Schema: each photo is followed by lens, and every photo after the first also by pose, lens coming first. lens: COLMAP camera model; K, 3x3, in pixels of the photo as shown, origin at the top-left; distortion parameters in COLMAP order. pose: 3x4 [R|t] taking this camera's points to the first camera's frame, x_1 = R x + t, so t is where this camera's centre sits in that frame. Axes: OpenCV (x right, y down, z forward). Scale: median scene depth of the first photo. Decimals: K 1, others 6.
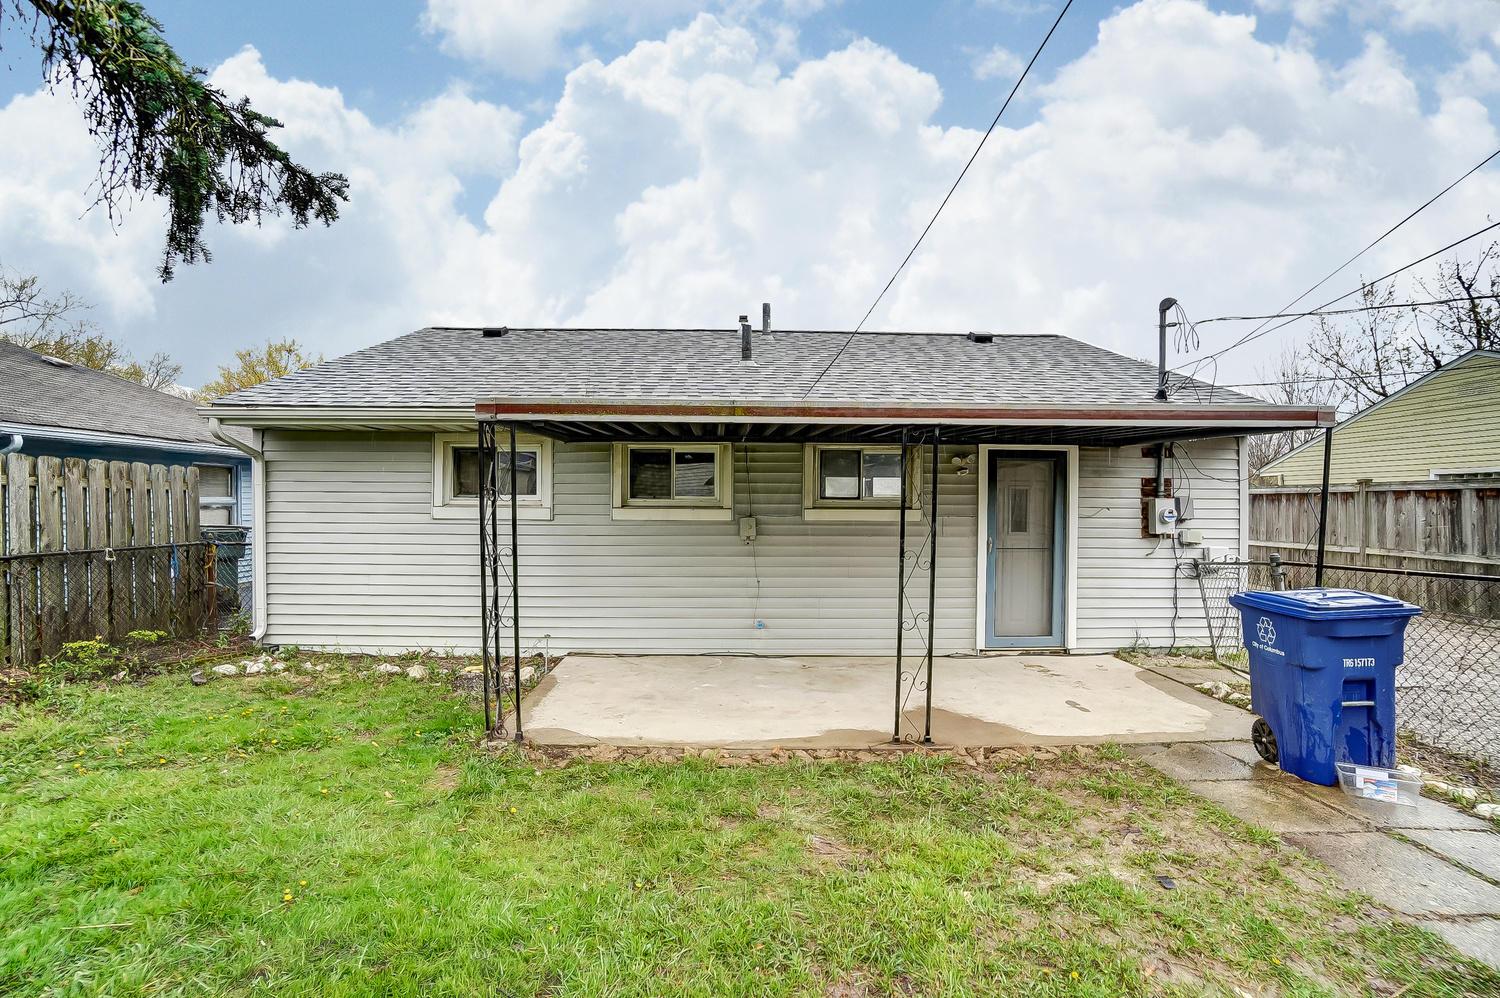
lens RADIAL K [[658.8, 0, 740.7], [0, 658.8, 502.2], [0, 0, 1]] dist [-0.058799, 0.020467]
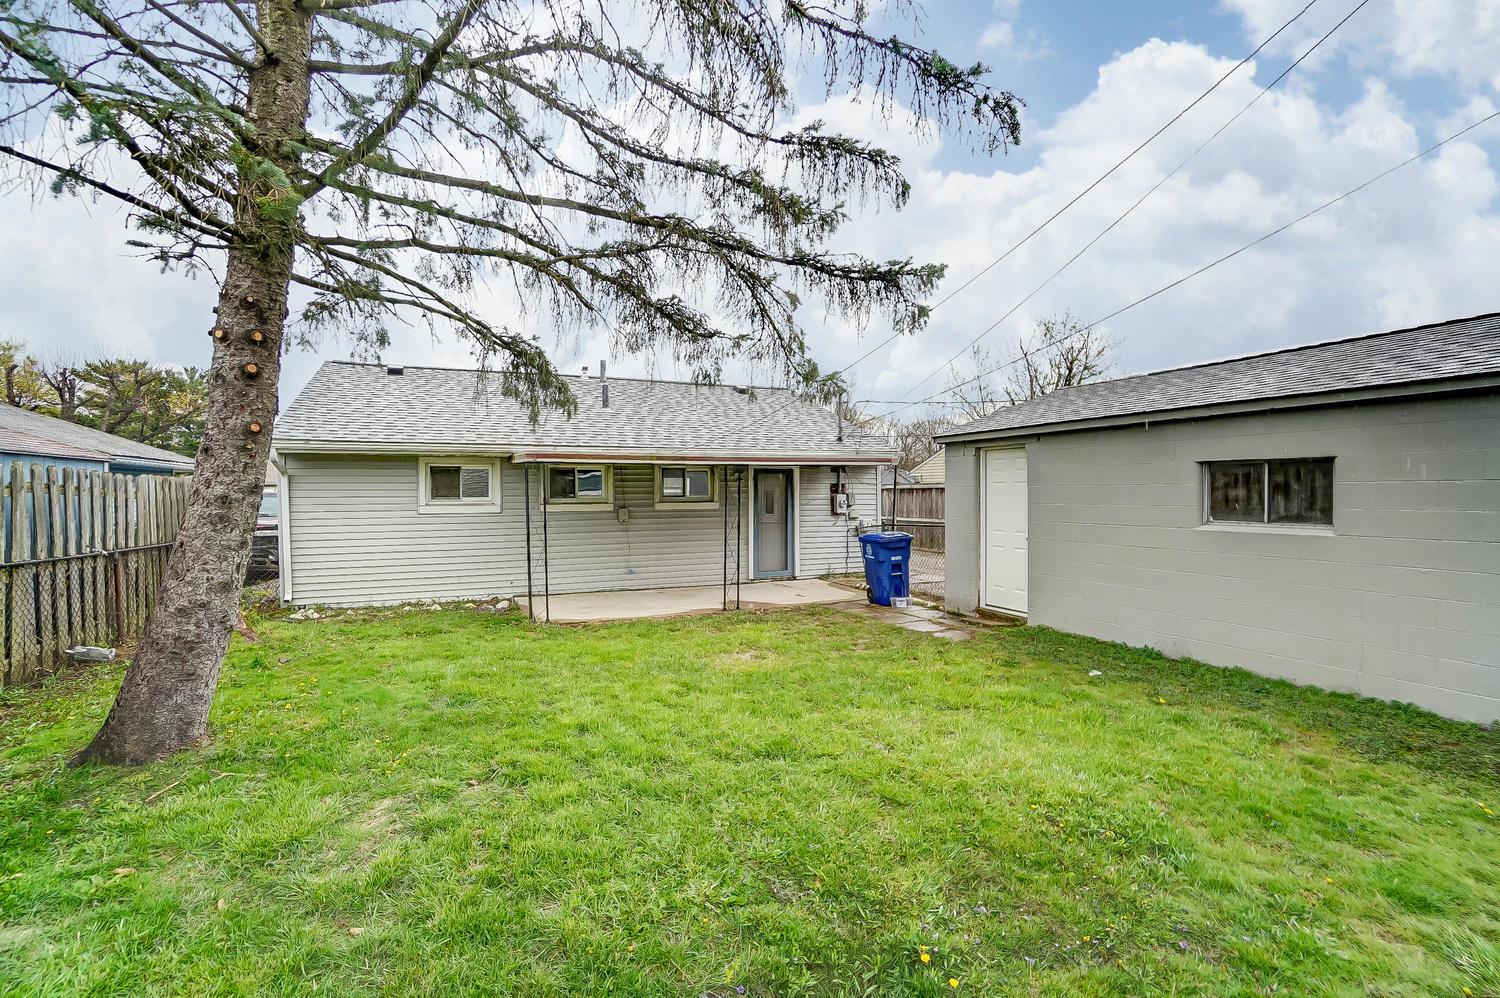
lens RADIAL K [[658.8, 0, 740.7], [0, 658.8, 502.2], [0, 0, 1]] dist [-0.058799, 0.020467]
pose [[0.925861, -0.017119, 0.377476, -0.345525], [0.011565, 0.999789, 0.016975, -0.018491], [-0.377687, -0.011351, 0.925864, -0.677718]]
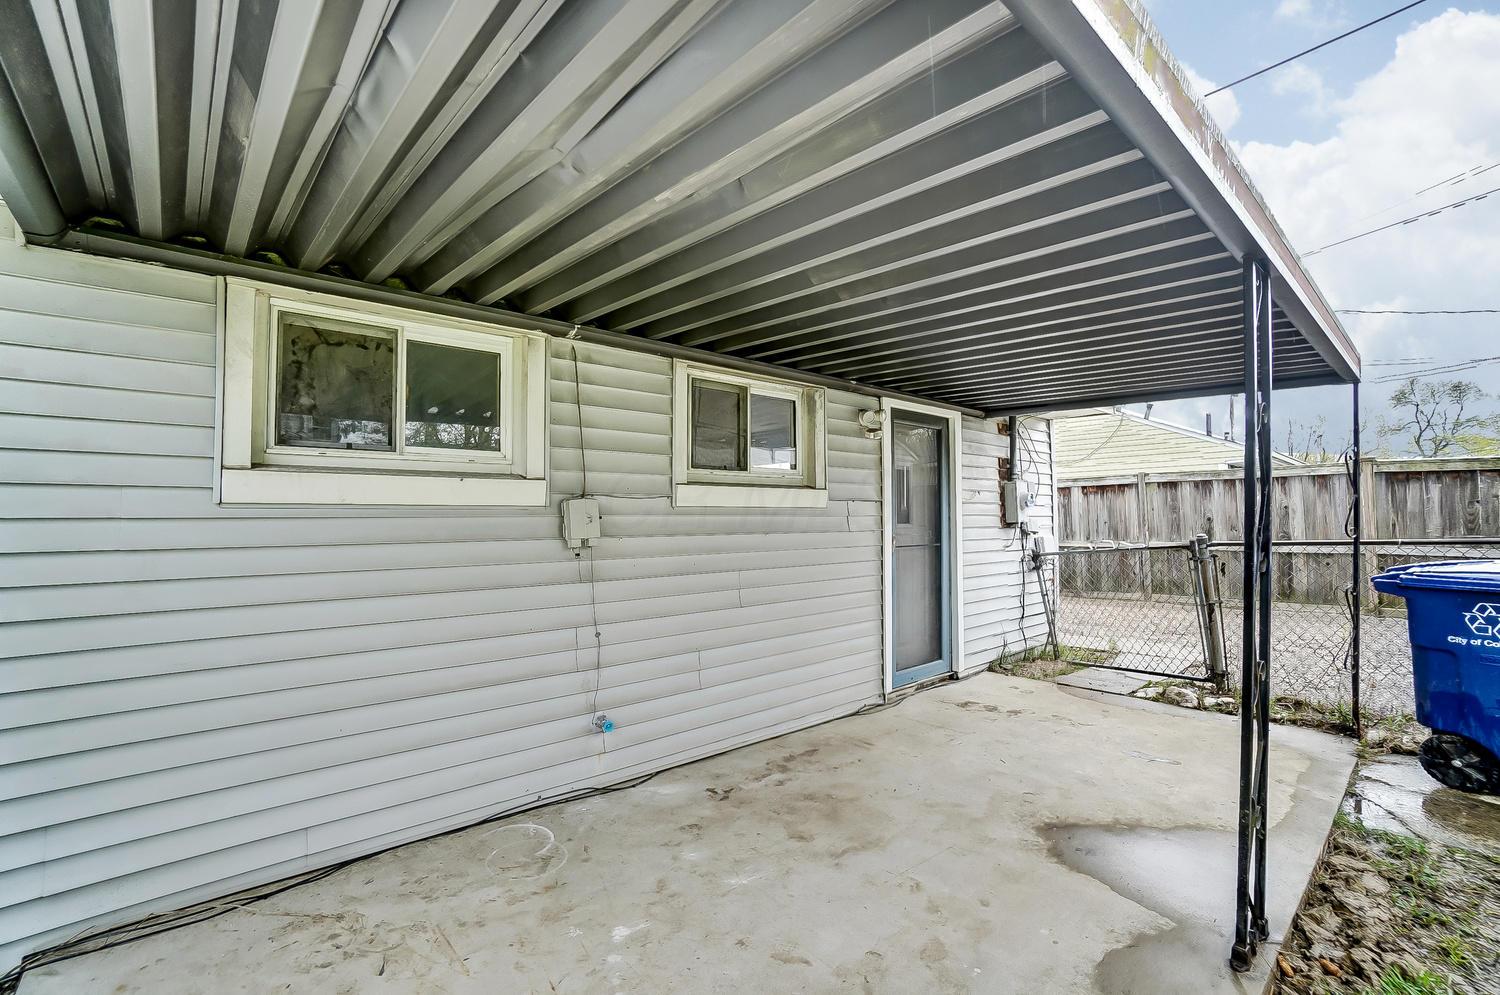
lens RADIAL K [[658.8, 0, 740.7], [0, 658.8, 500.7], [0, 0, 1]] dist [-0.058799, 0.020467]
pose [[0.767165, 0.005900, 0.641423, -0.199177], [0.012987, 0.999610, -0.024727, 0.036969], [-0.641318, 0.027300, 0.766789, 0.565423]]
